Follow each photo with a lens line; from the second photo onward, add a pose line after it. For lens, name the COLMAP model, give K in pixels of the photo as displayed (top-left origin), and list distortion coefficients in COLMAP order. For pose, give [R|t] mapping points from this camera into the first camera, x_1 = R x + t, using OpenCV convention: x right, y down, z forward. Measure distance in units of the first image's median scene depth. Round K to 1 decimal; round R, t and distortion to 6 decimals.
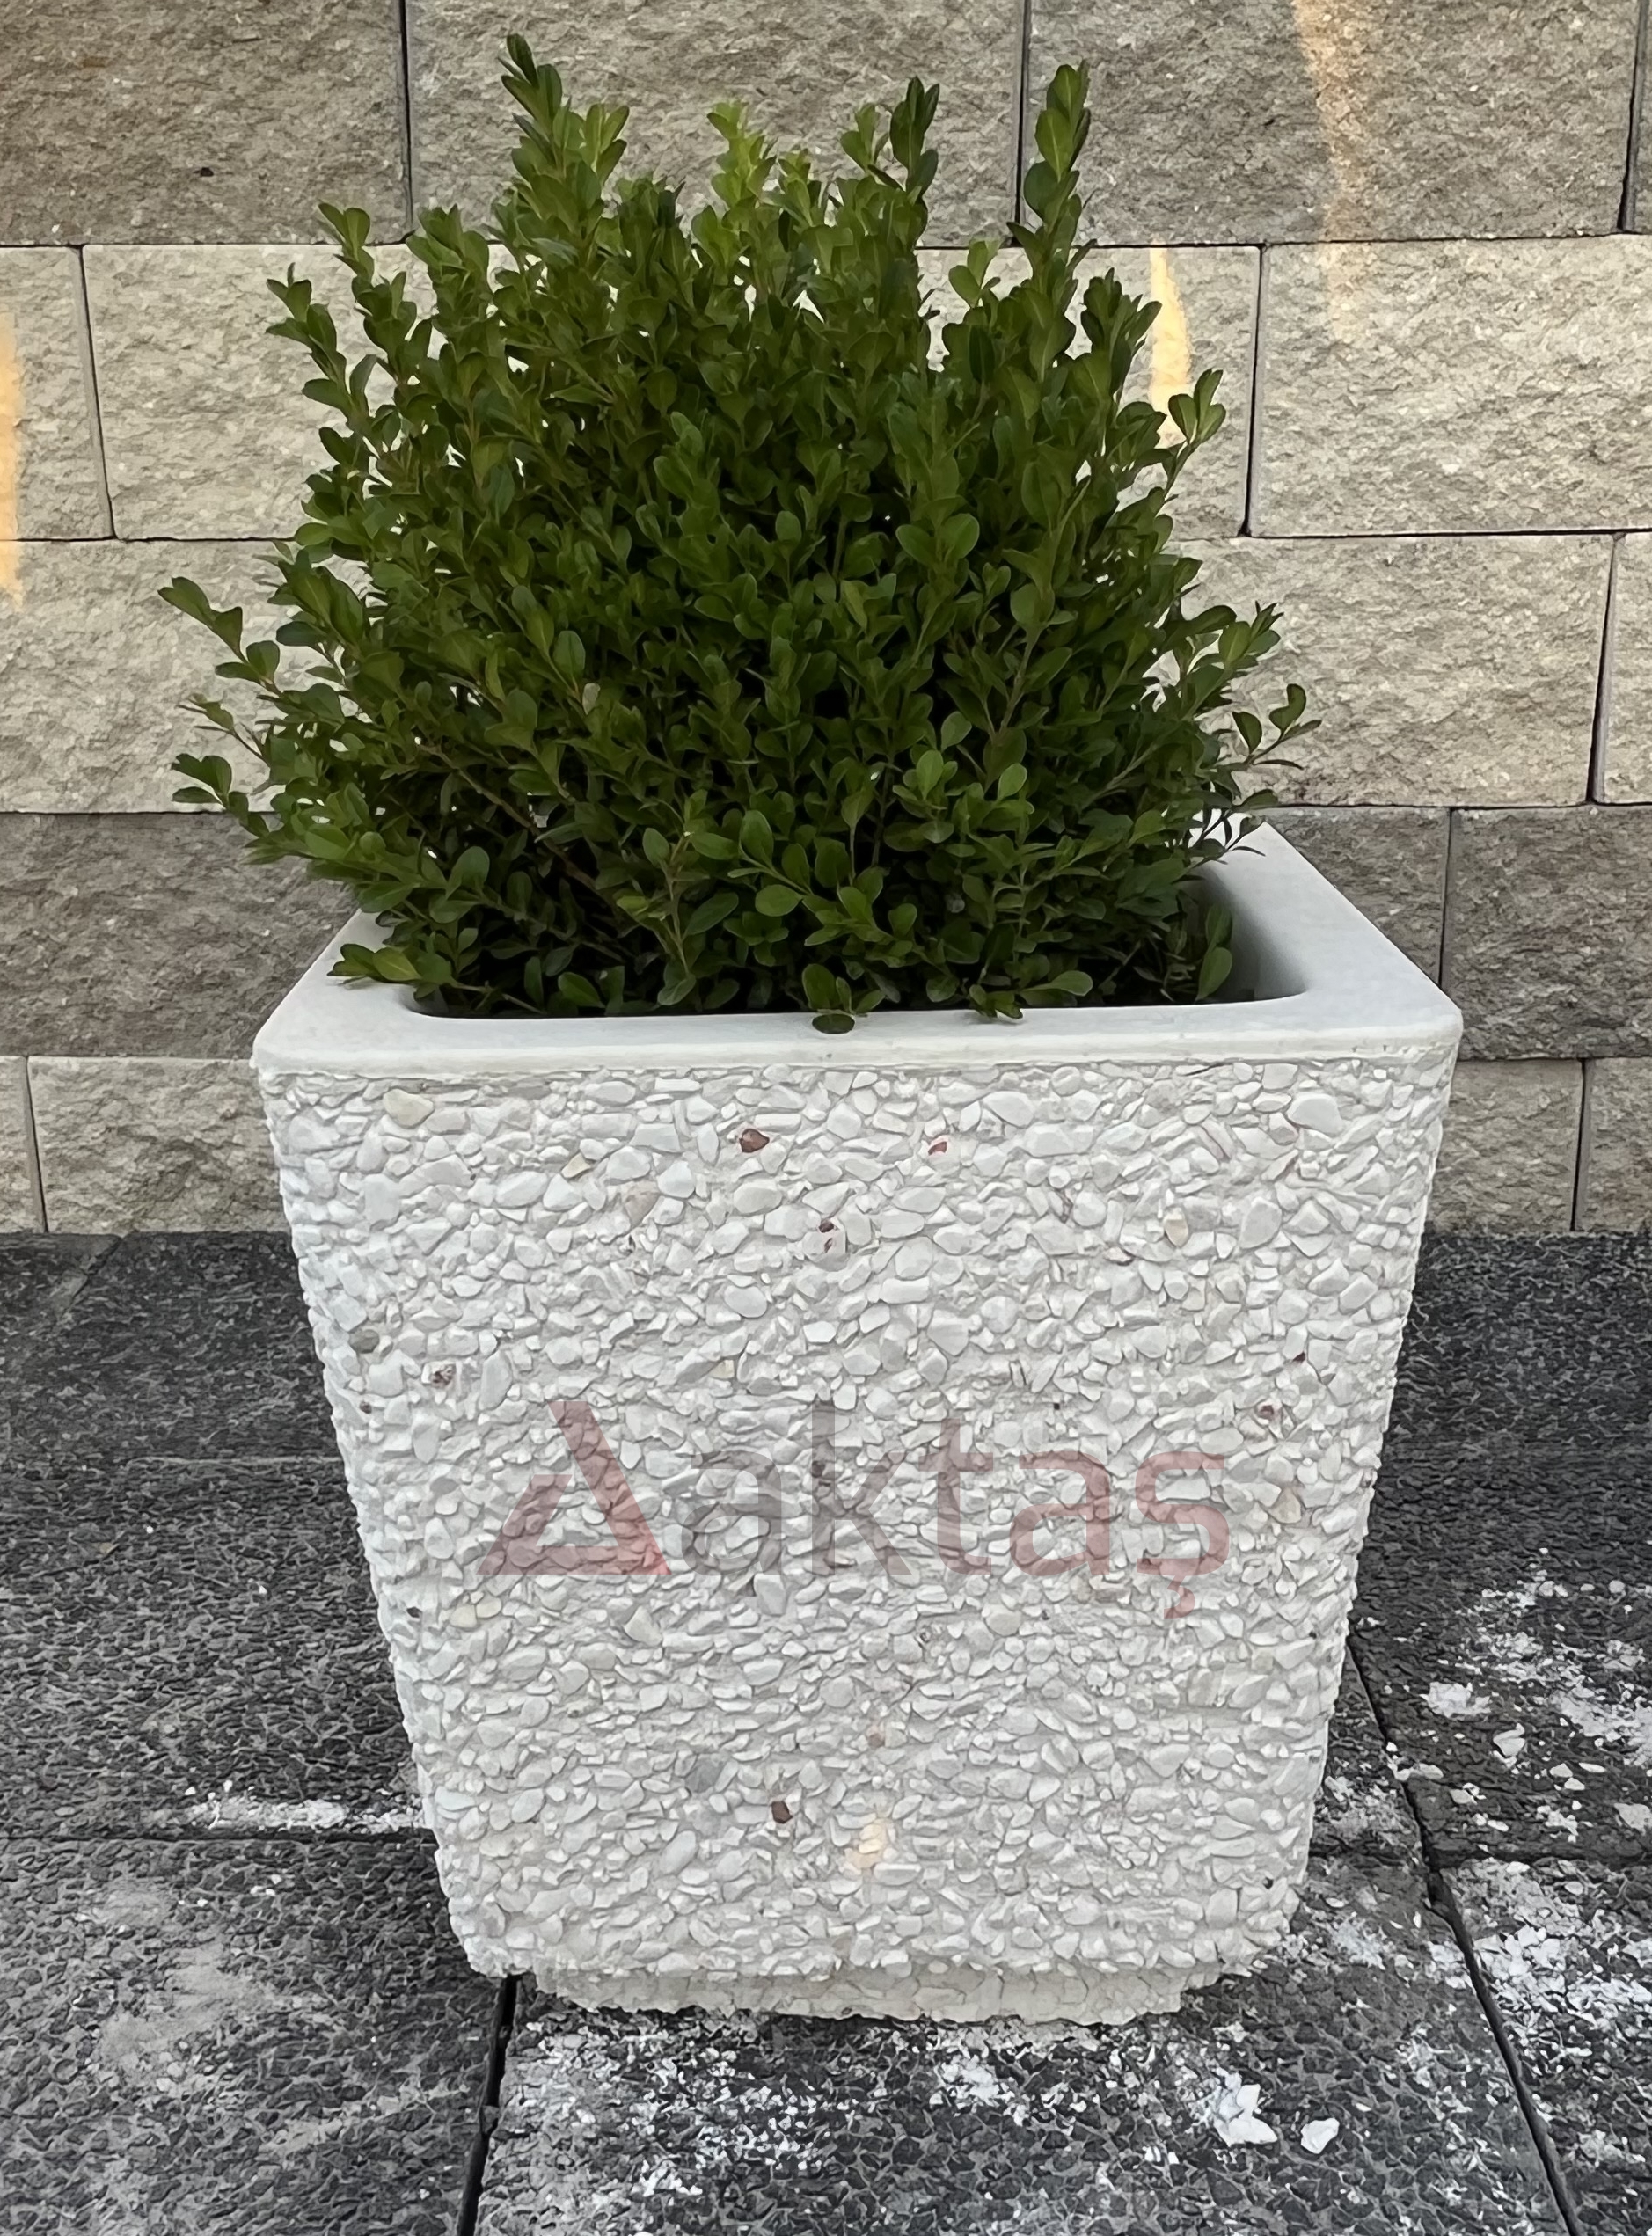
lens RADIAL K [[2502.2, 0, 797.0], [0, 2502.2, 1123.0], [0, 0, 1]] dist [-0.008595, 0.000000]
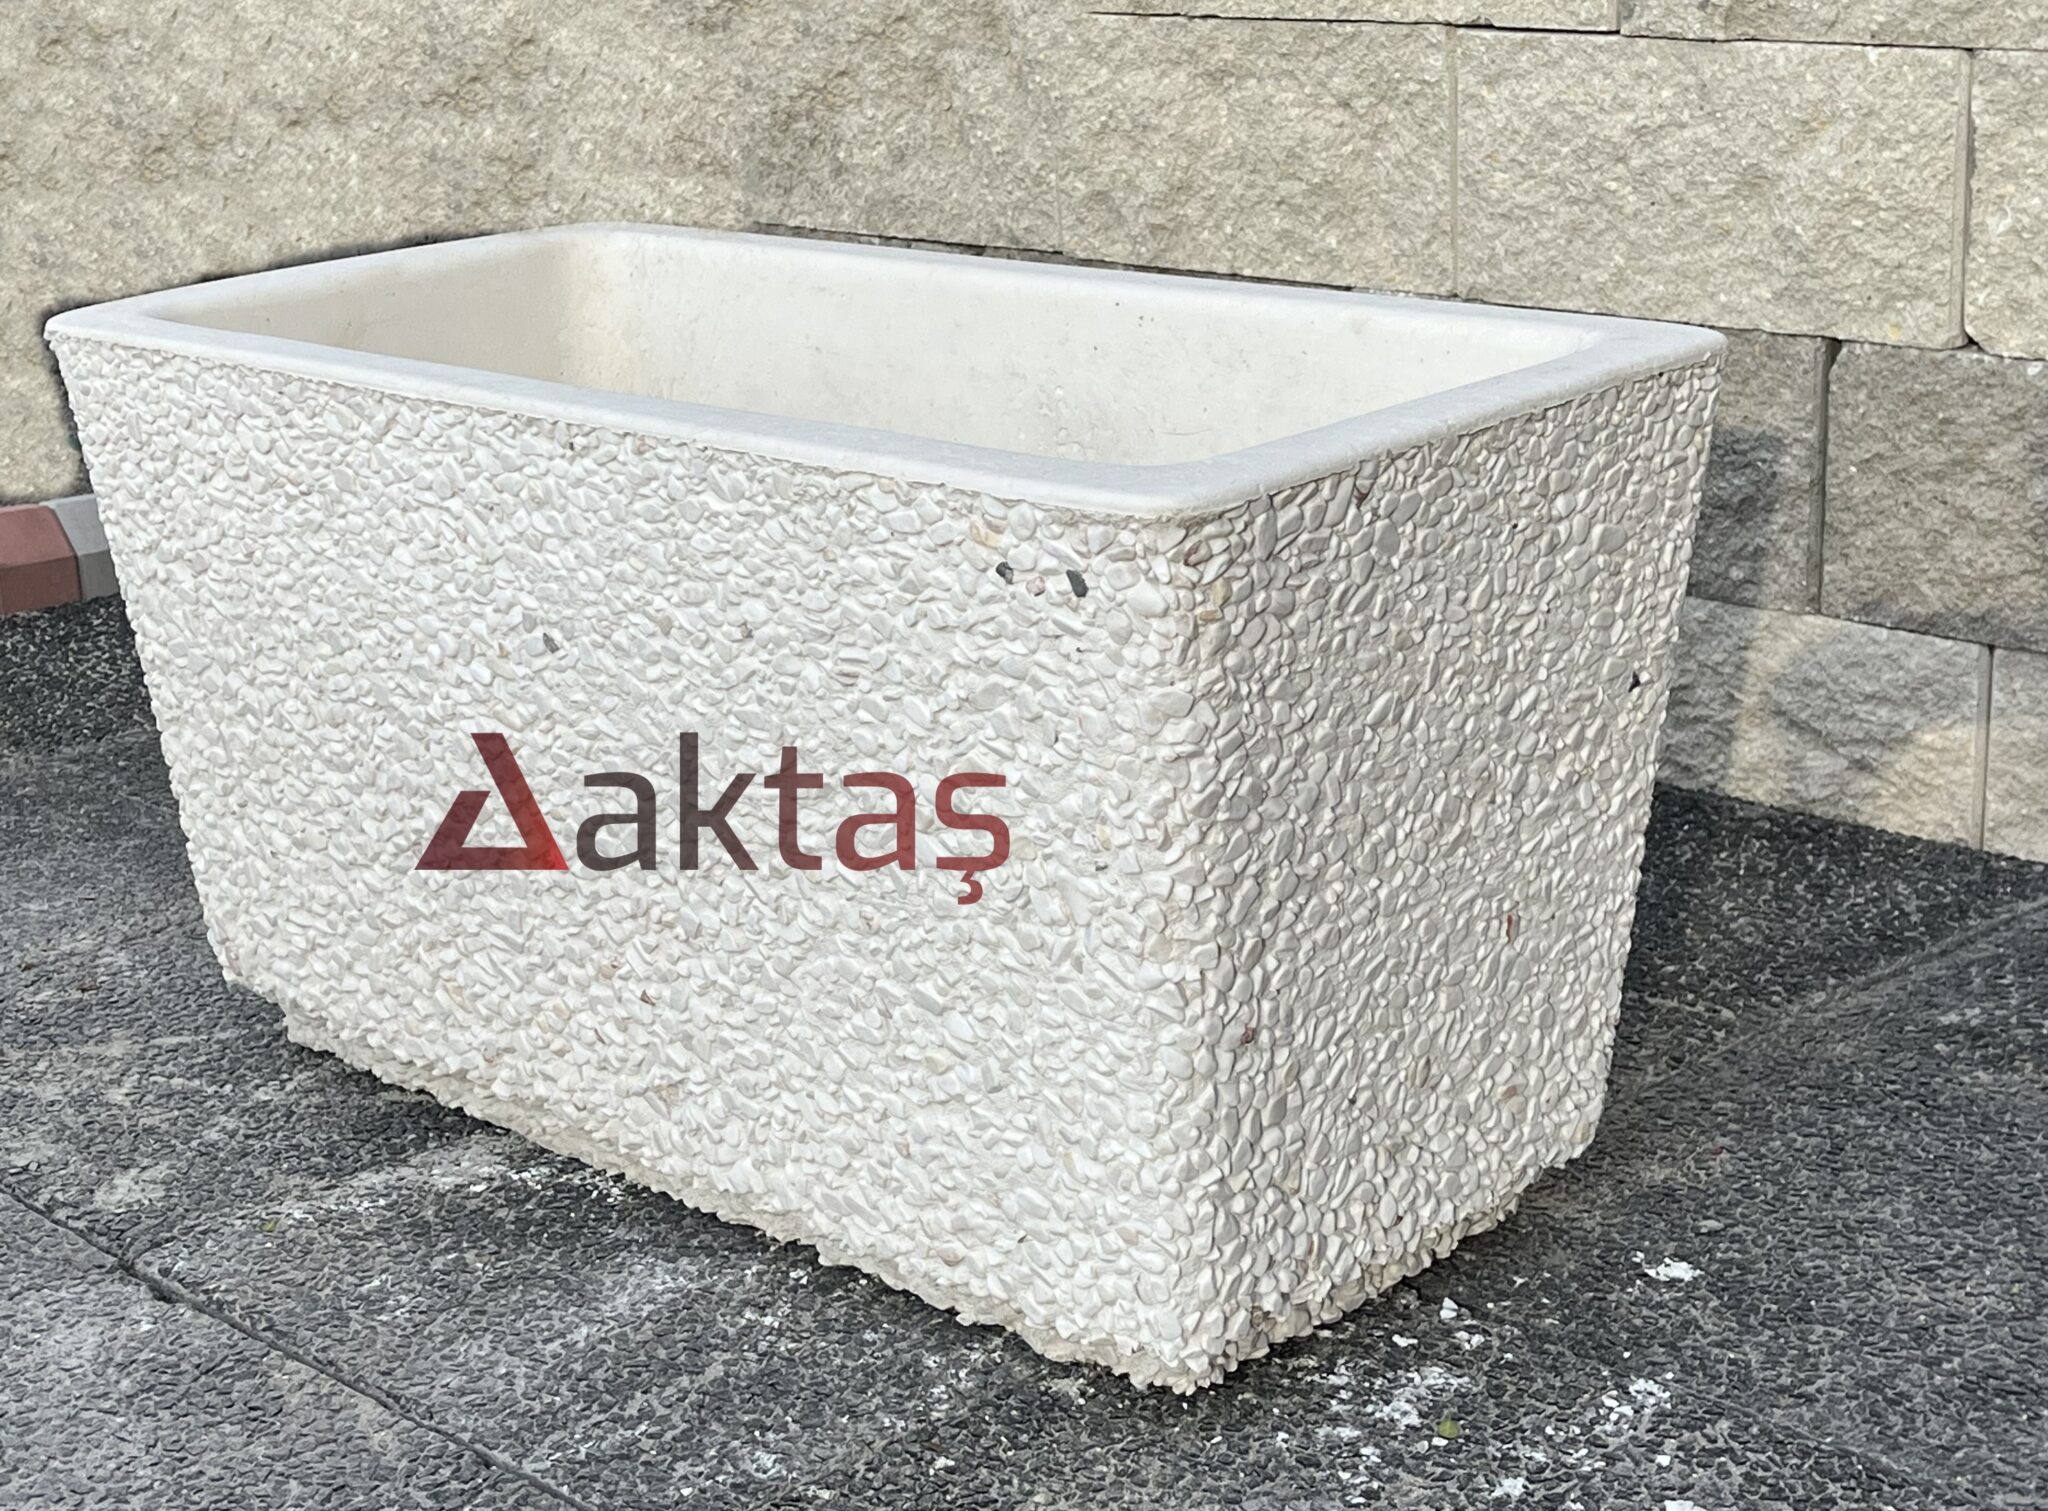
lens RADIAL K [[3506.7, 0, 1013.5], [0, 3506.7, 758.4], [0, 0, 1]] dist [0.136474, 0.000000]
pose [[0.695411, 0.175808, -0.696774, 0.876652], [-0.204614, 0.977918, 0.042532, 0.037208], [0.688866, 0.112992, 0.716028, -0.132936]]
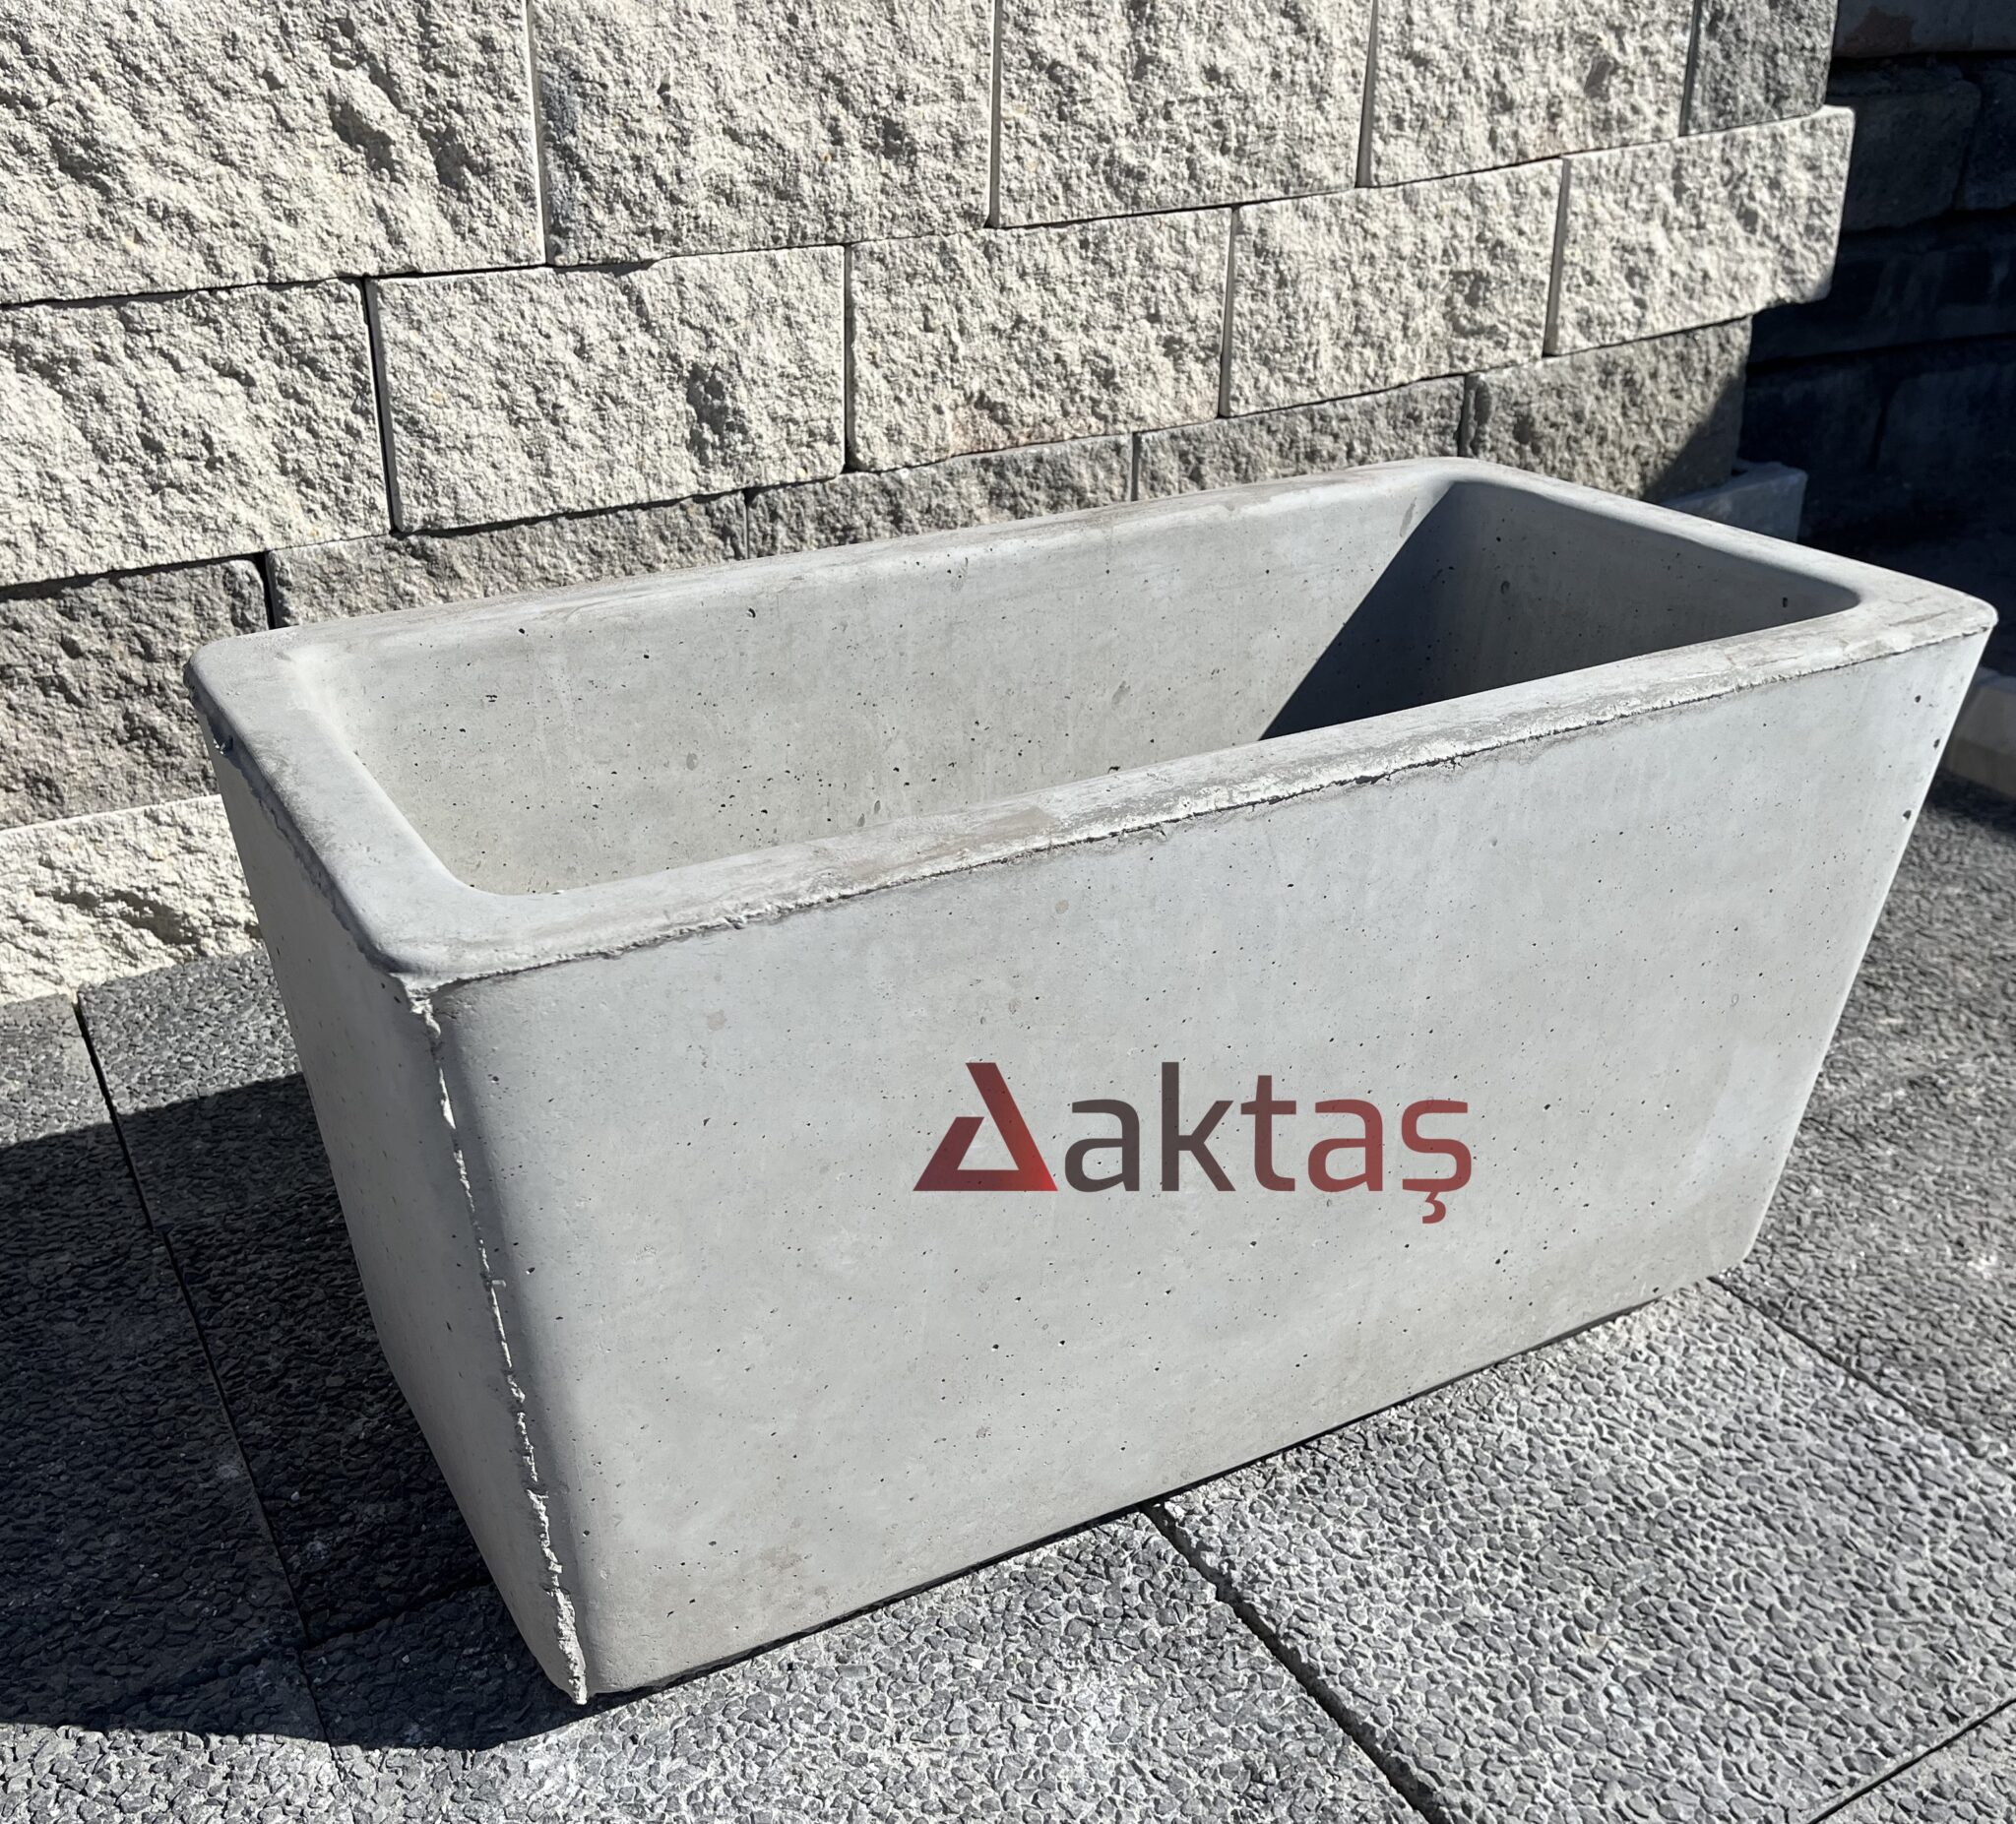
lens RADIAL K [[2018.5, 0, 944.5], [0, 2018.5, 930.8], [0, 0, 1]] dist [0.018056, 0.000000]
pose [[0.871943, -0.218356, 0.438220, -0.371622], [0.161534, 0.973224, 0.163527, -0.068269], [-0.462193, -0.071798, 0.883868, 0.112286]]
